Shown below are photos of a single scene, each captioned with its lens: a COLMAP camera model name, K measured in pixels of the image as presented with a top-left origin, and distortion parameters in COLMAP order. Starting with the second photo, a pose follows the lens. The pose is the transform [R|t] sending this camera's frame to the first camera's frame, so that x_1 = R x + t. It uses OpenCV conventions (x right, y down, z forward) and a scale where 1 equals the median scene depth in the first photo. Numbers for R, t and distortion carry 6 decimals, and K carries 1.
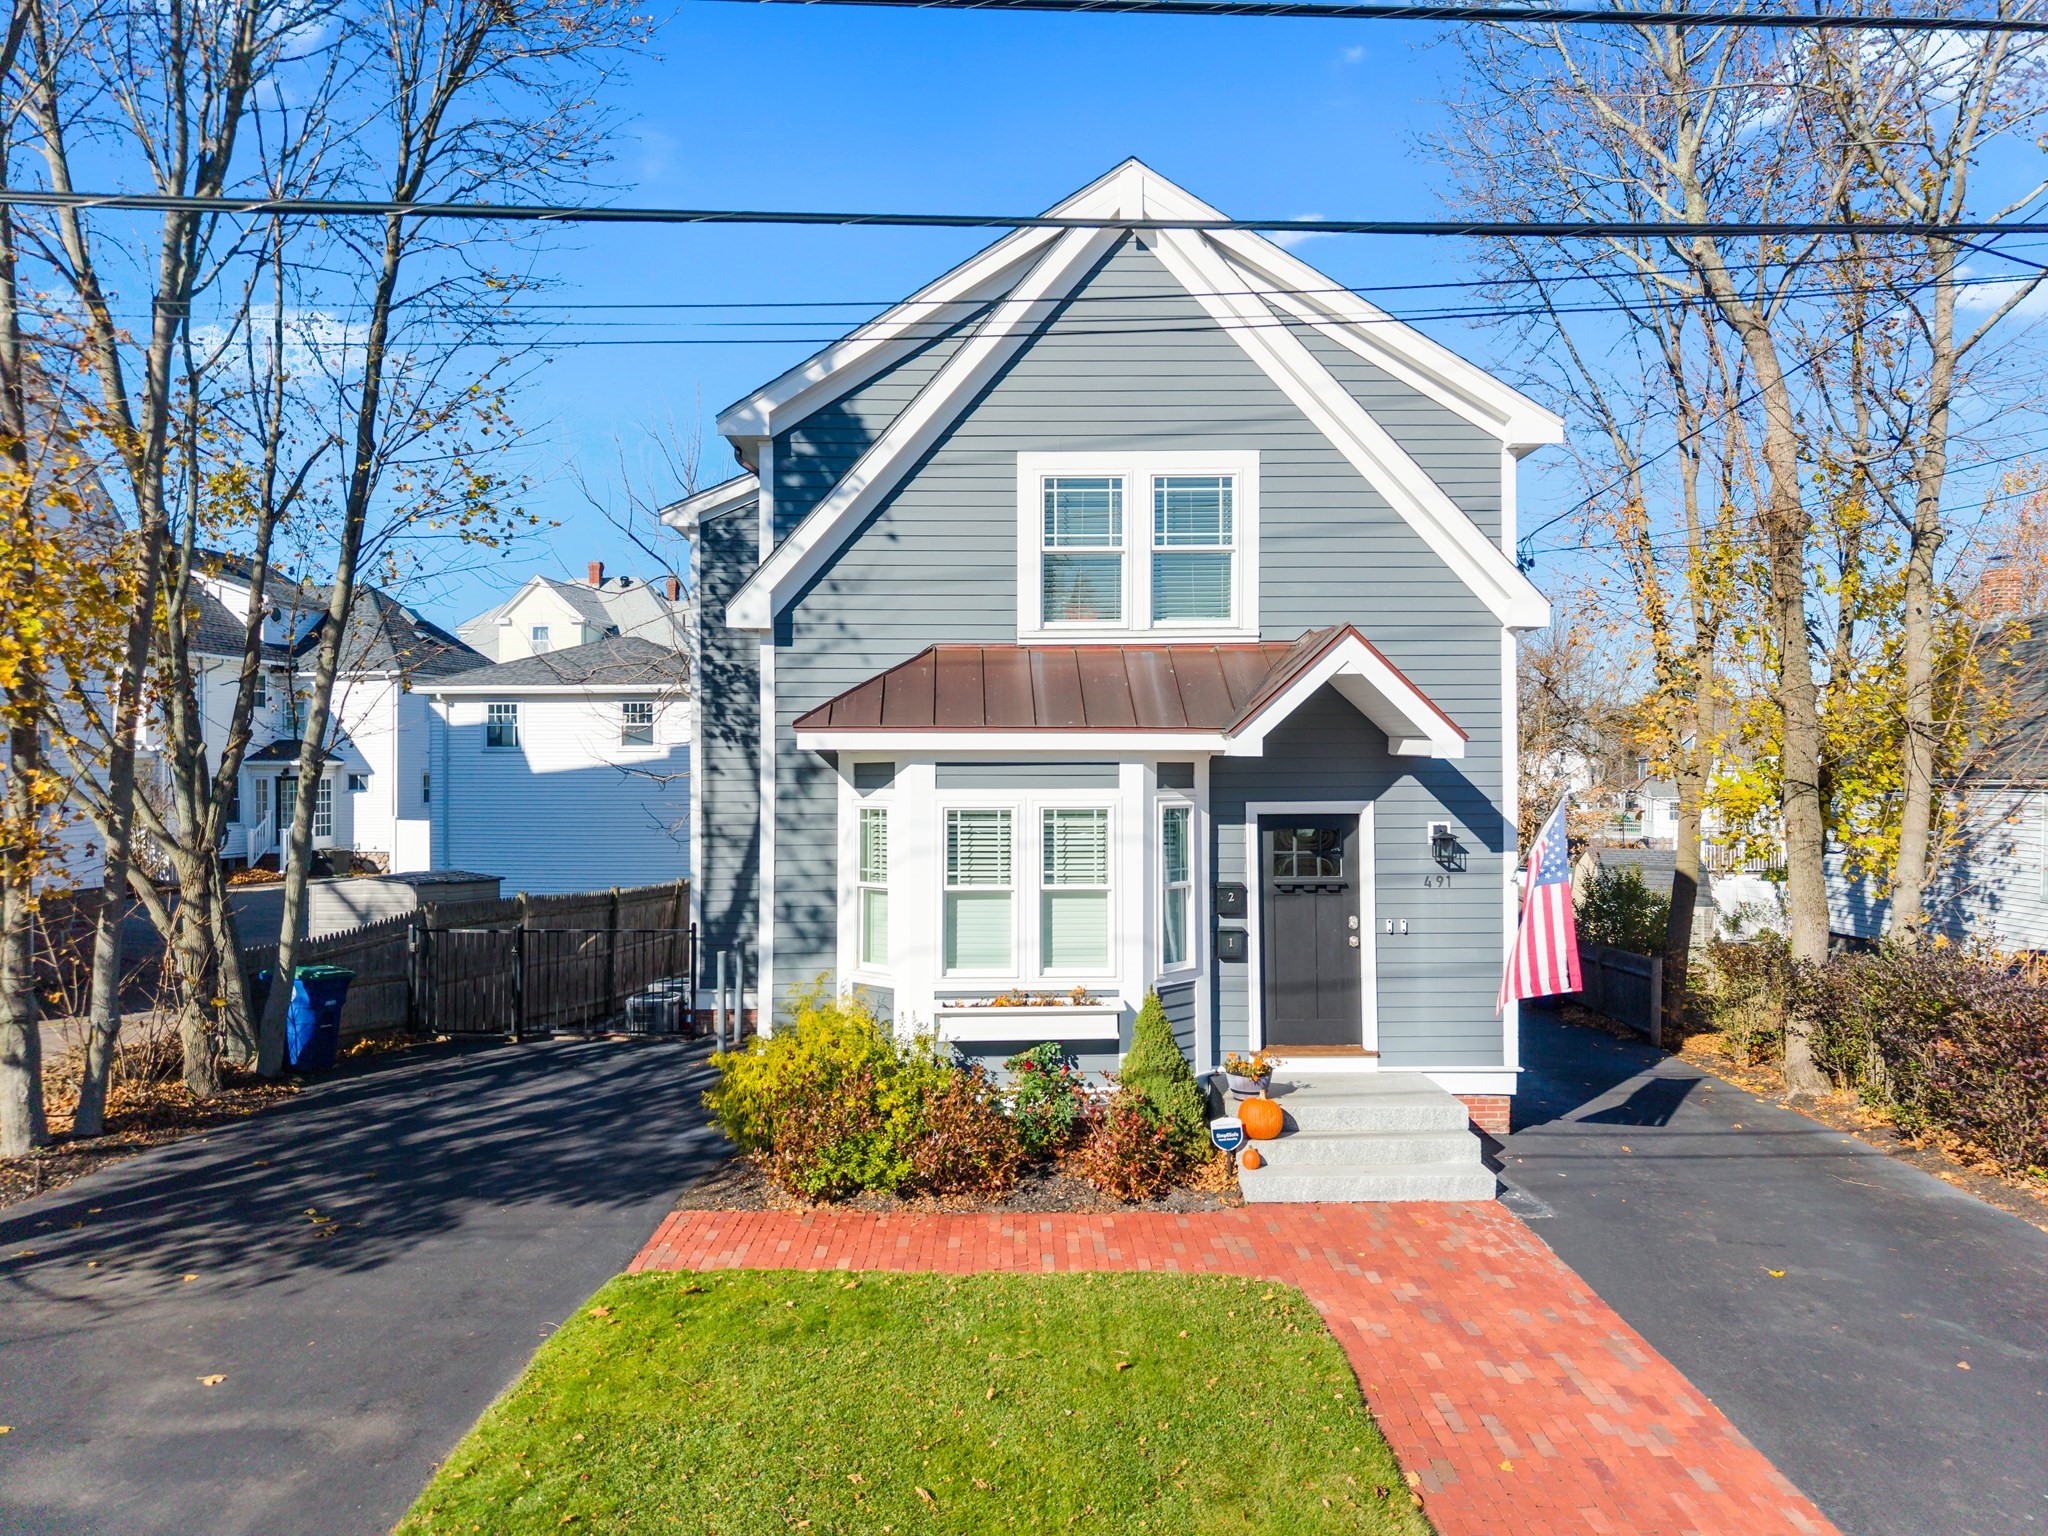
lens RADIAL K [[1350.8, 0, 1024.0], [0, 1350.8, 768.0], [0, 0, 1]] dist [0.022969, -0.033308]
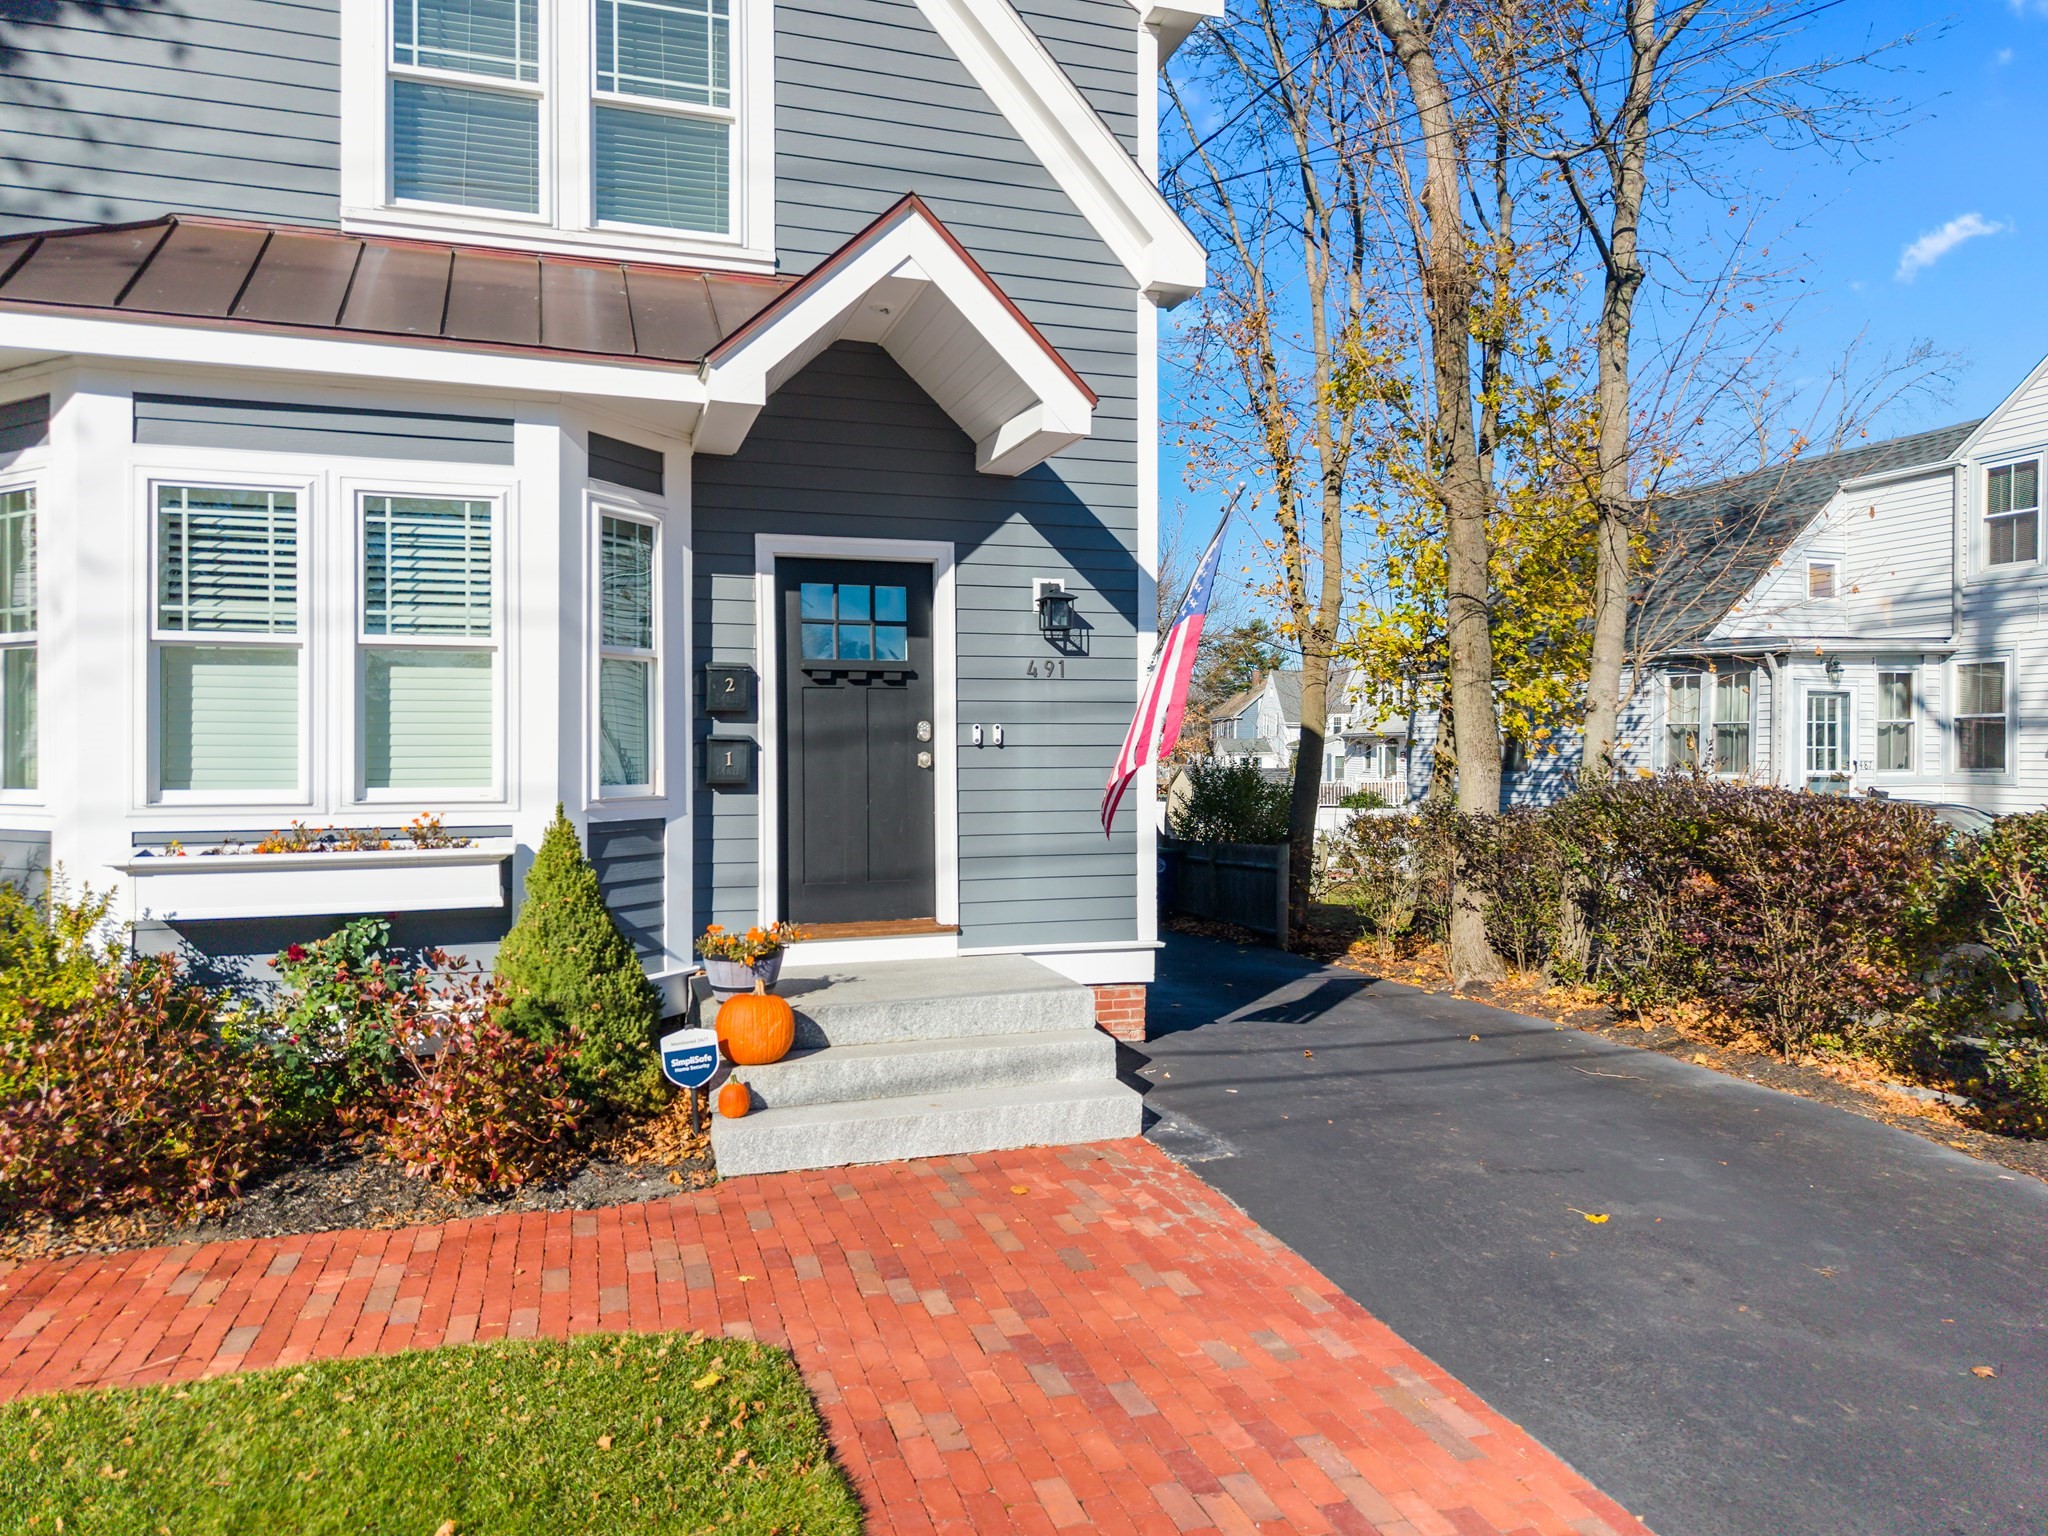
lens RADIAL K [[1350.8, 0, 1024.0], [0, 1350.8, 768.0], [0, 0, 1]] dist [0.022969, -0.033308]
pose [[0.956865, 0.000006, 0.290534, 0.114855], [-0.004477, 0.999882, 0.014723, 0.136715], [-0.290500, -0.015388, 0.956751, 0.413131]]
